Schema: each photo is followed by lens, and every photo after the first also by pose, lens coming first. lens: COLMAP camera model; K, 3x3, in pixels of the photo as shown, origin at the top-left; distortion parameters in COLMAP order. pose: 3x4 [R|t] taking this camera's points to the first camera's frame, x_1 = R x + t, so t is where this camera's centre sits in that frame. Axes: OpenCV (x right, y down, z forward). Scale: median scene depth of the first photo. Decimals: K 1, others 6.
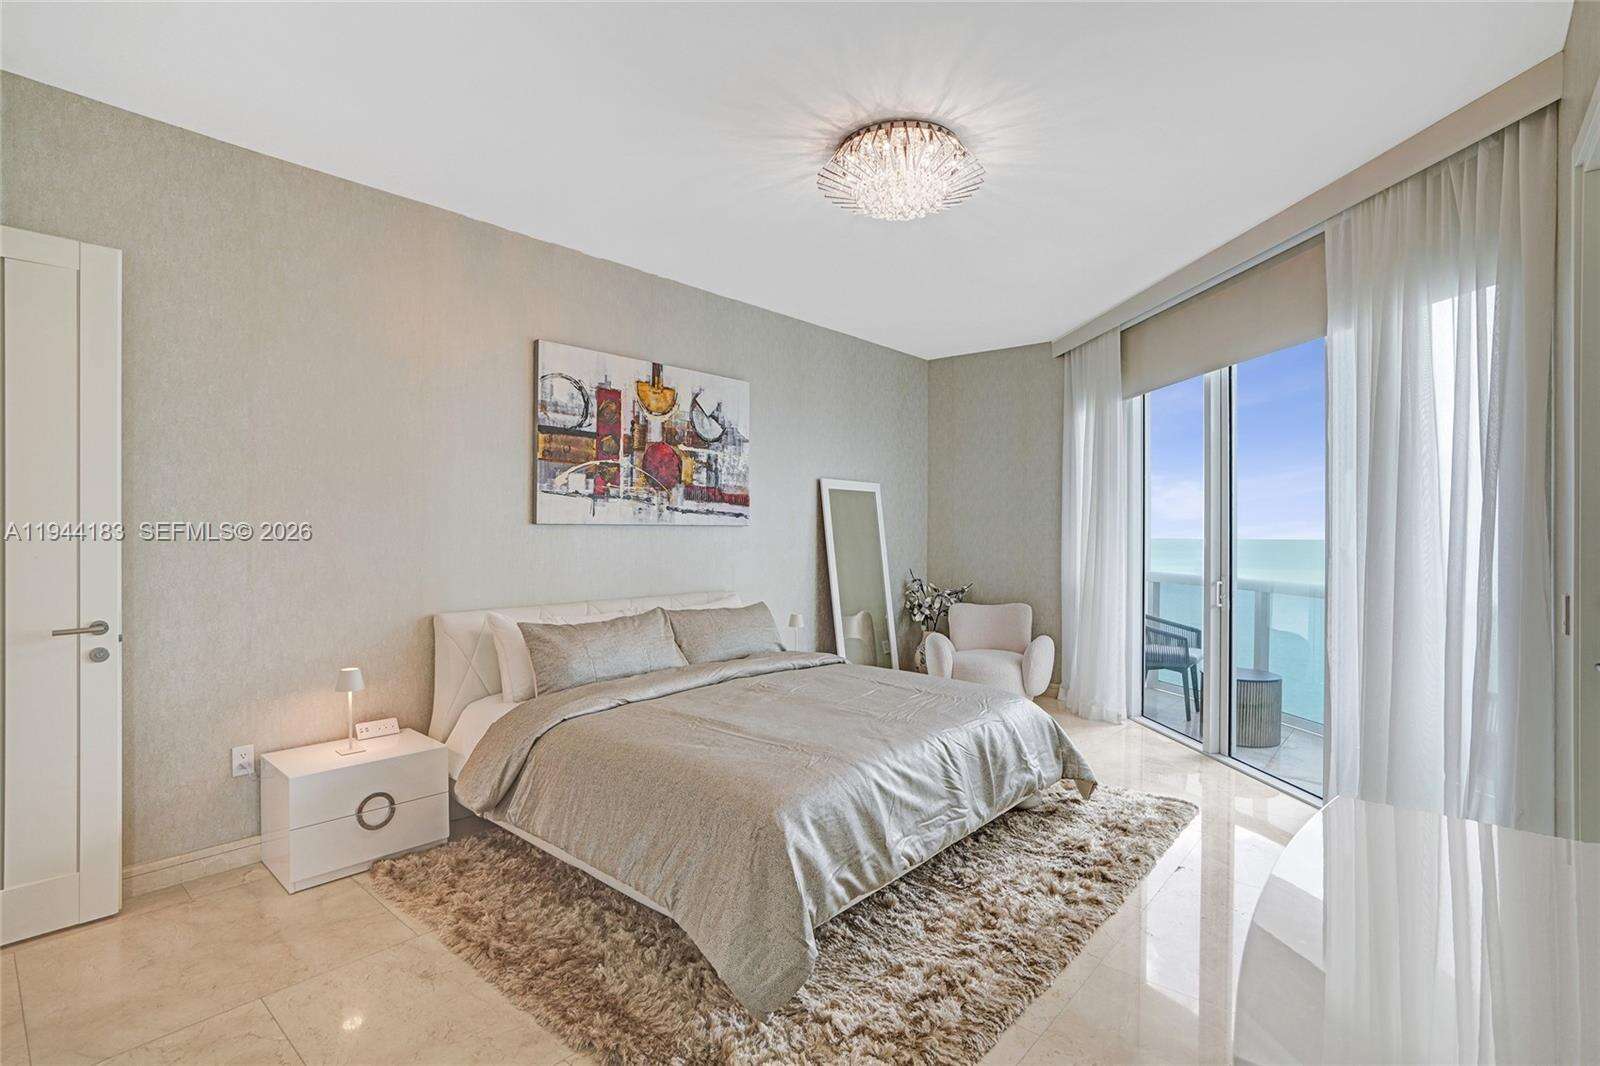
lens RADIAL K [[766.7, 0, 839.4], [0, 766.7, 534.7], [0, 0, 1]] dist [-0.056984, 0.023161]
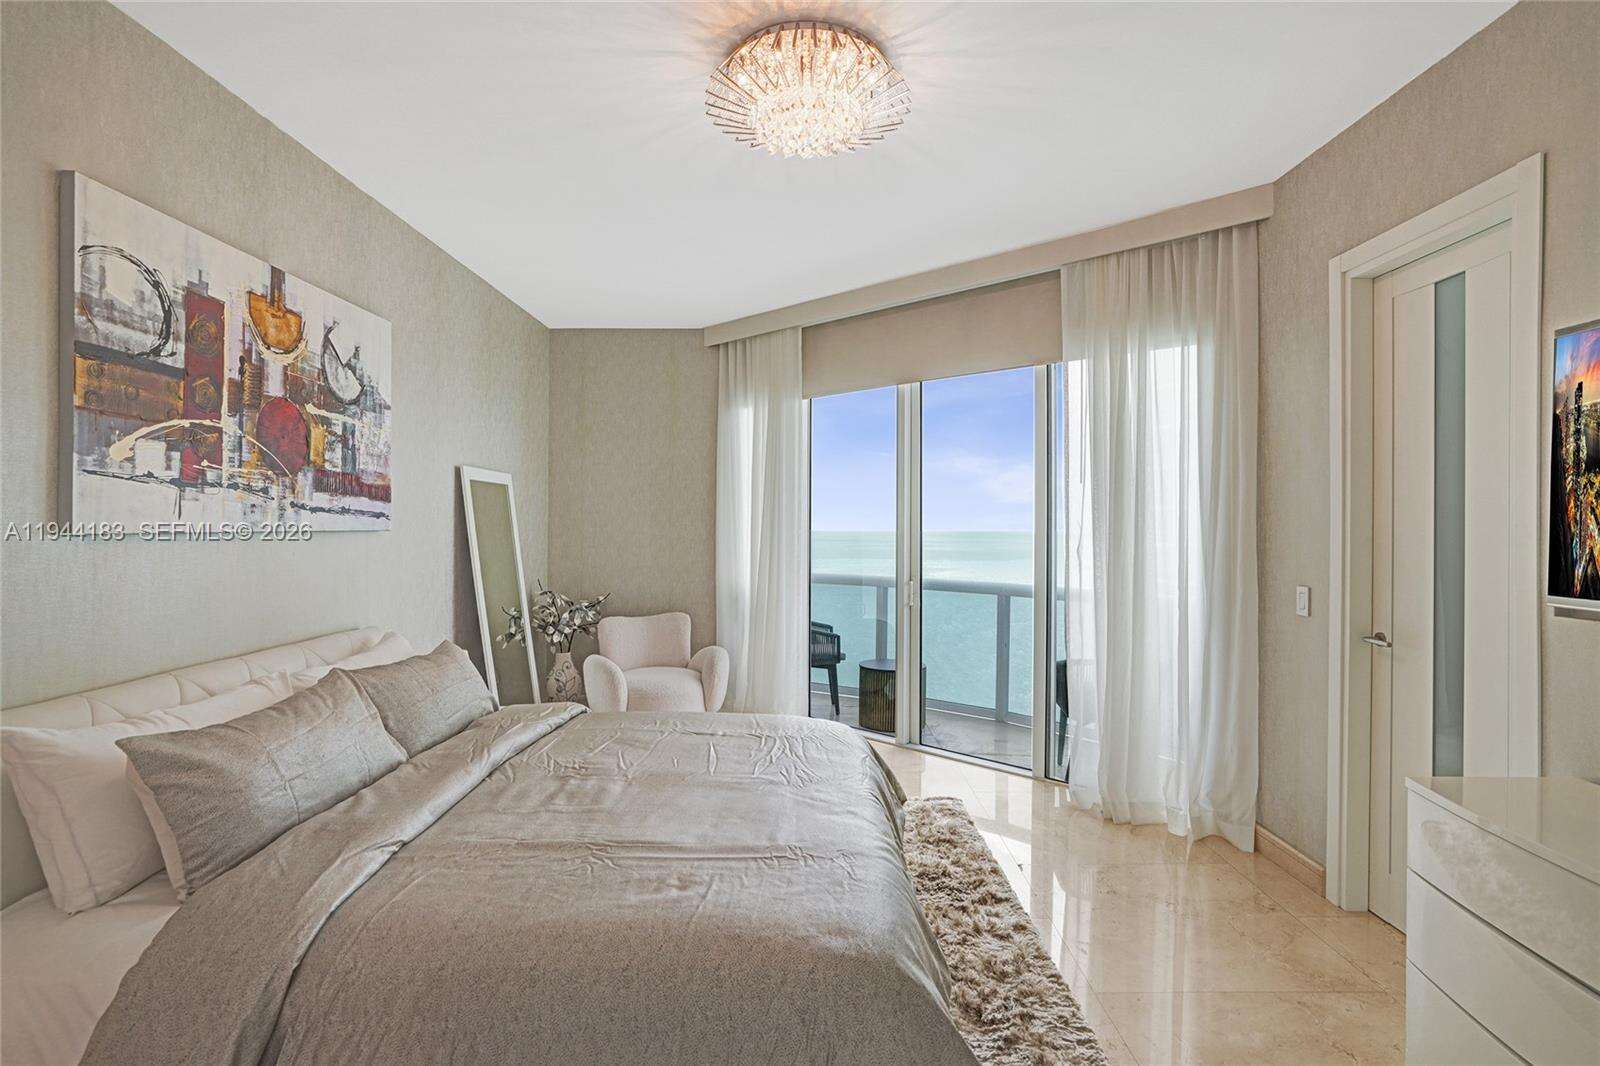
lens RADIAL K [[766.7, 0, 811.0], [0, 766.7, 530.8], [0, 0, 1]] dist [-0.056984, 0.023161]
pose [[0.770177, -0.005111, 0.637810, -0.298222], [0.002981, 0.999986, 0.004413, -0.015344], [-0.637824, -0.001498, 0.770181, 0.268734]]
